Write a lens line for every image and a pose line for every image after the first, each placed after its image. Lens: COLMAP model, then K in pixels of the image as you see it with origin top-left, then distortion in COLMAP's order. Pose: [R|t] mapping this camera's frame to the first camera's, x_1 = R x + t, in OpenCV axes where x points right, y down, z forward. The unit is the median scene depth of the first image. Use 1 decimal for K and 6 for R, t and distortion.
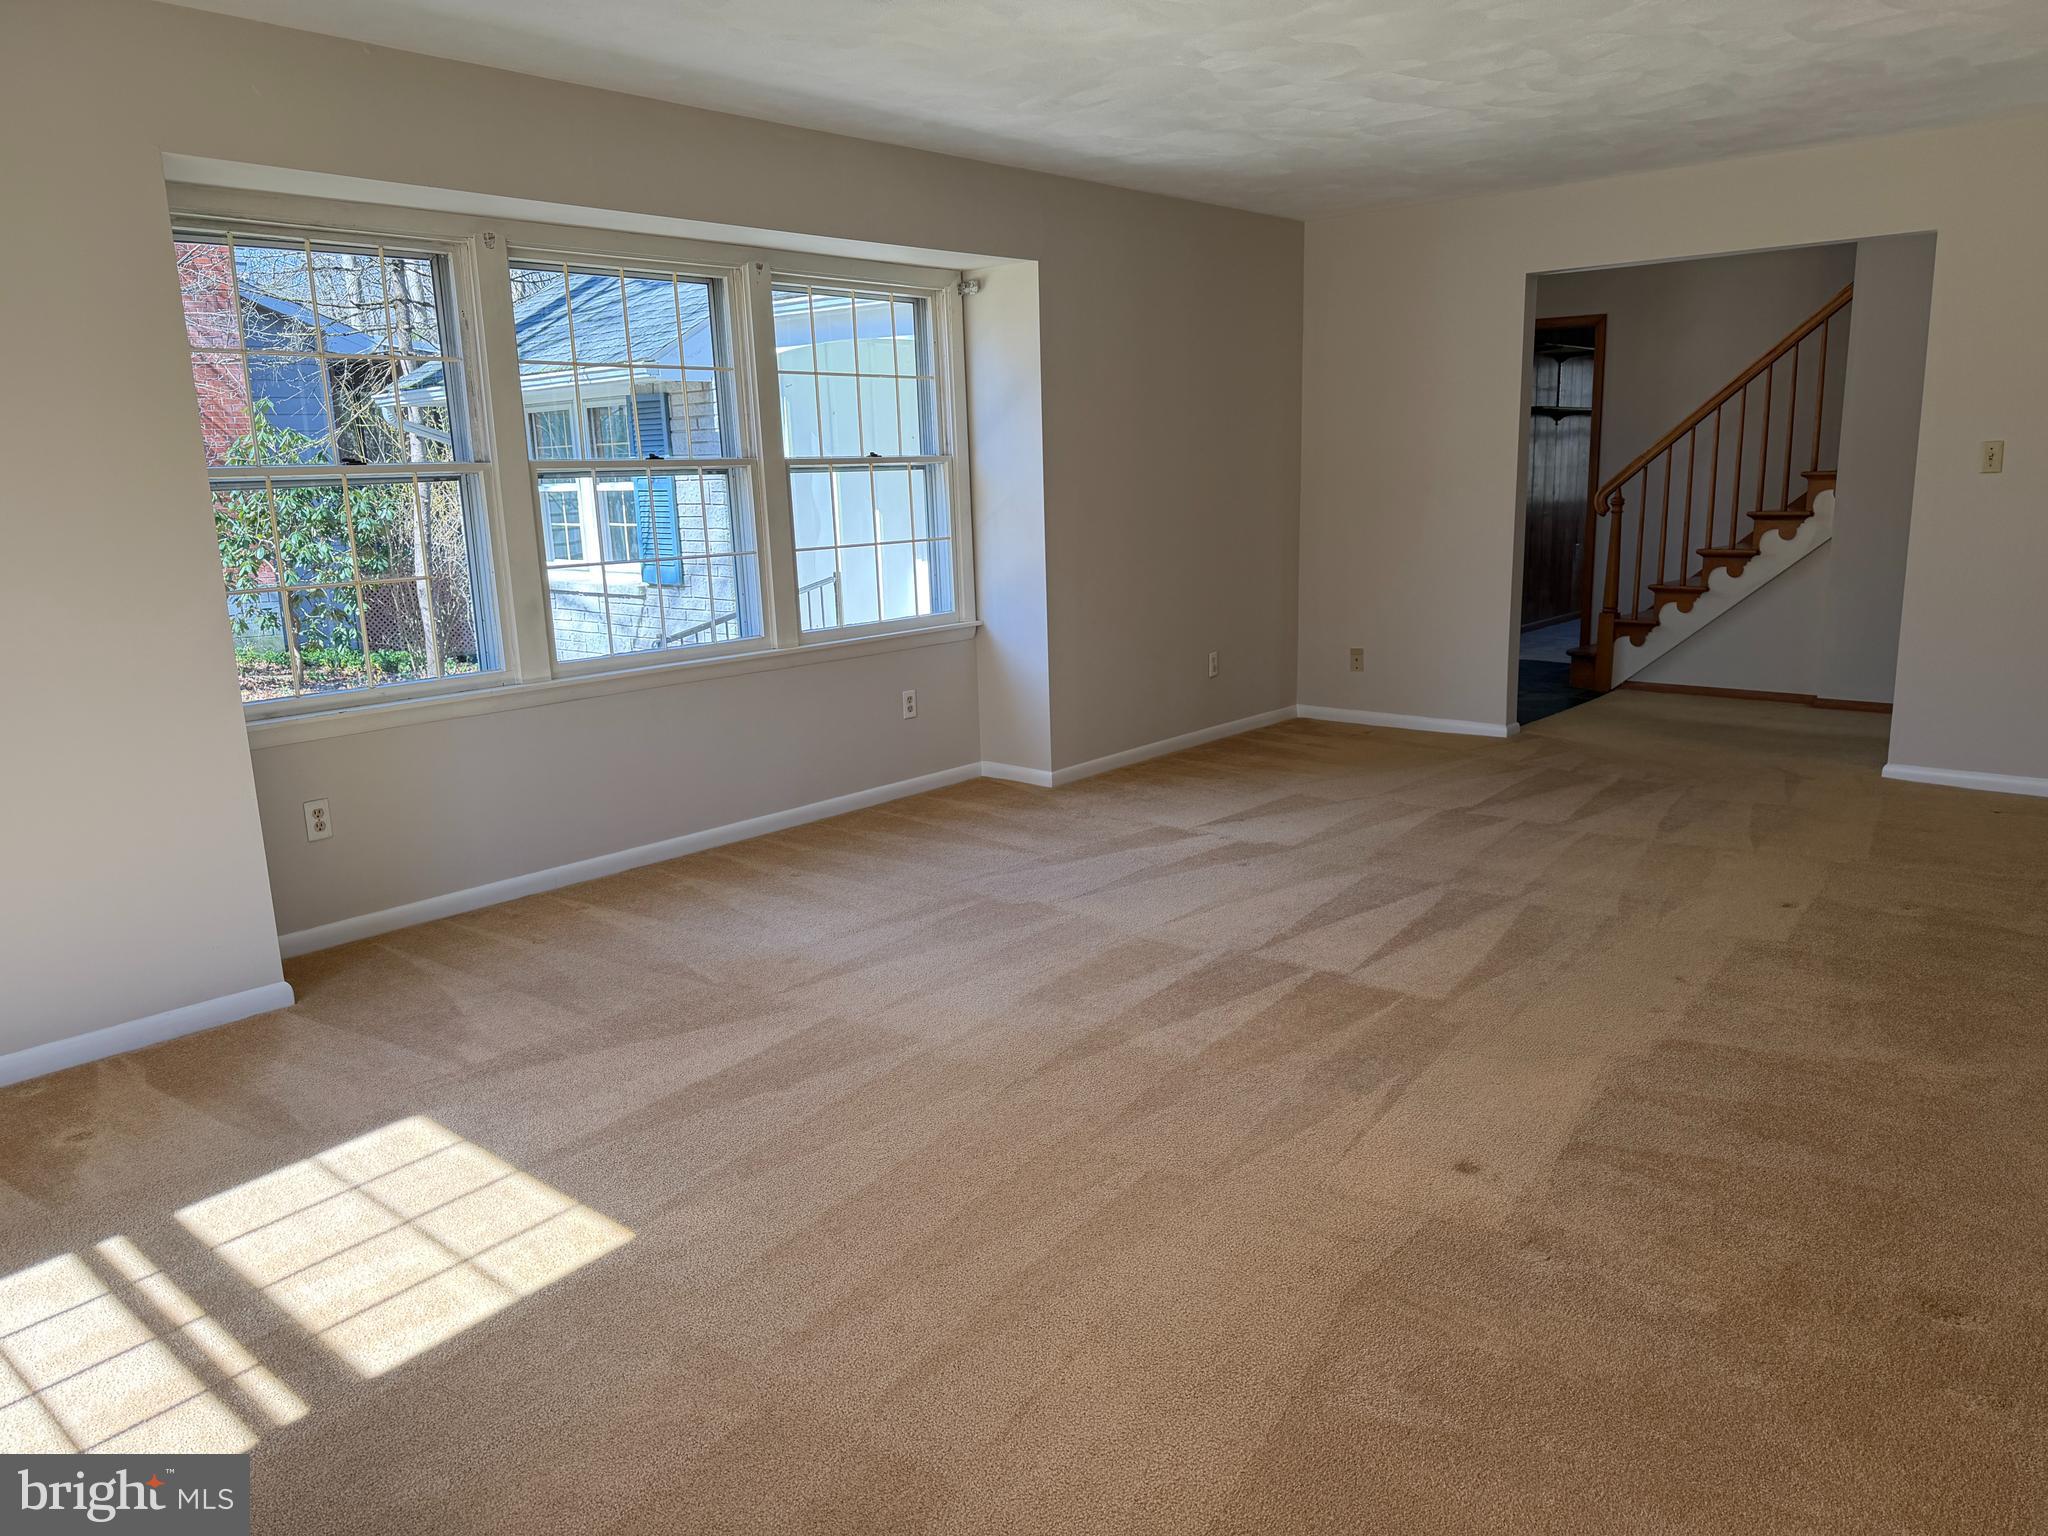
lens RADIAL K [[1428.4, 0, 1025.5], [0, 1428.4, 798.5], [0, 0, 1]] dist [0.005504, 0.002019]
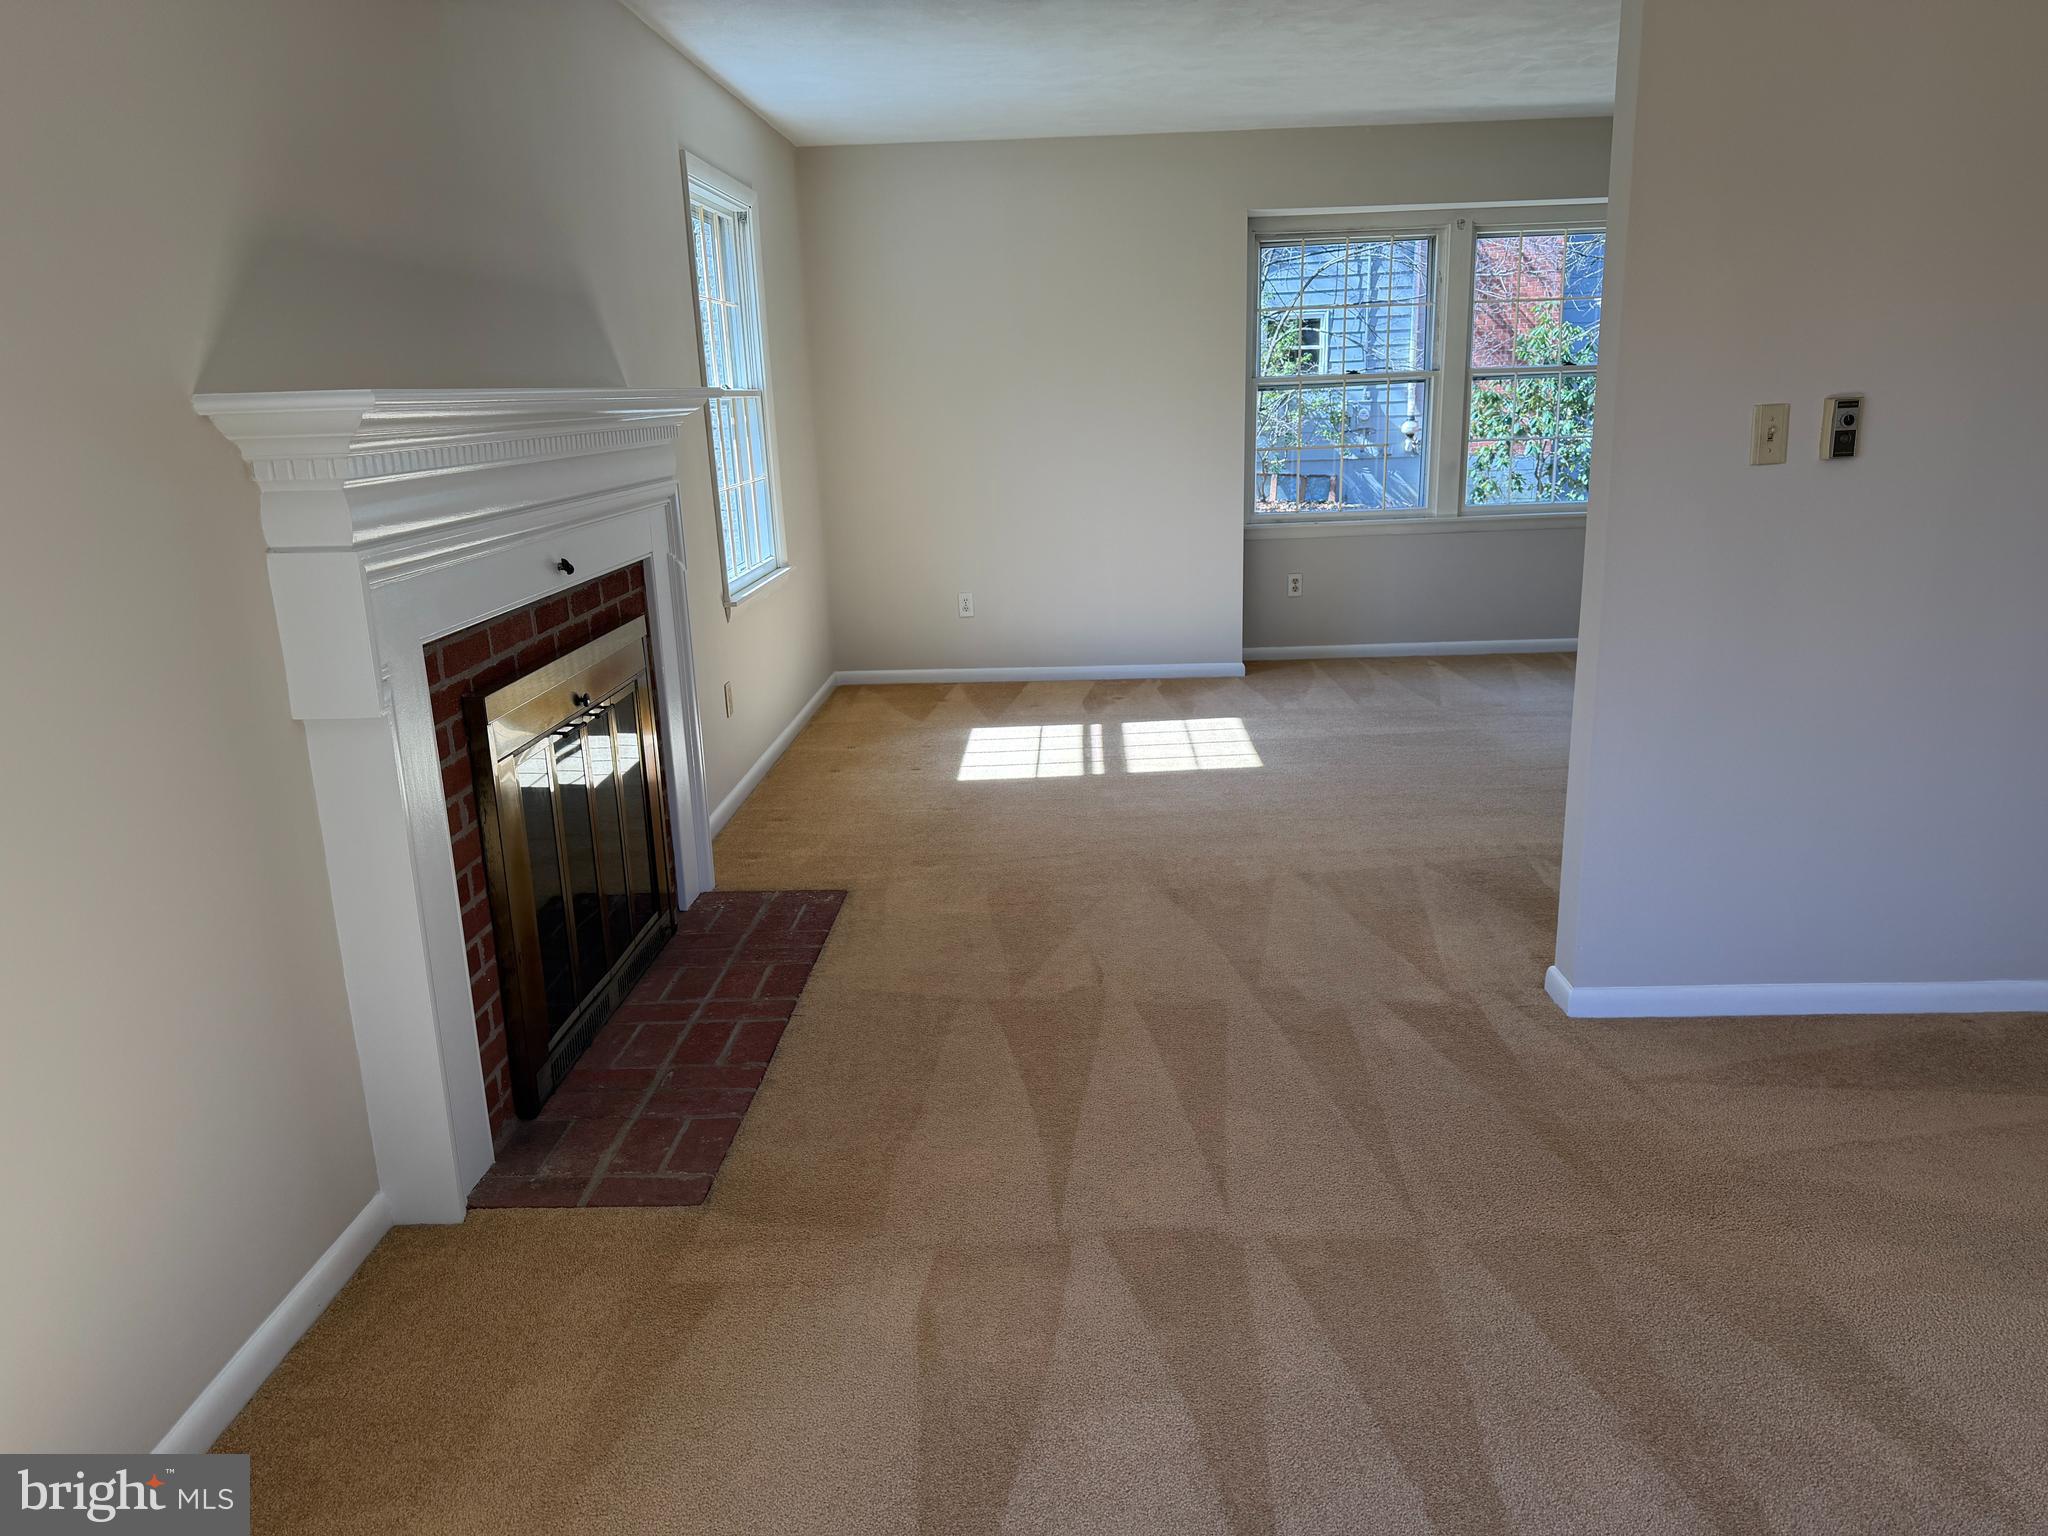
lens RADIAL K [[1429.7, 0, 1034.4], [0, 1429.7, 767.8], [0, 0, 1]] dist [0.122495, -0.167737]
pose [[0.637653, 0.207276, -0.741914, 0.640439], [-0.165208, 0.977506, 0.131105, 0.055370], [0.752400, 0.038971, 0.657553, -0.369015]]
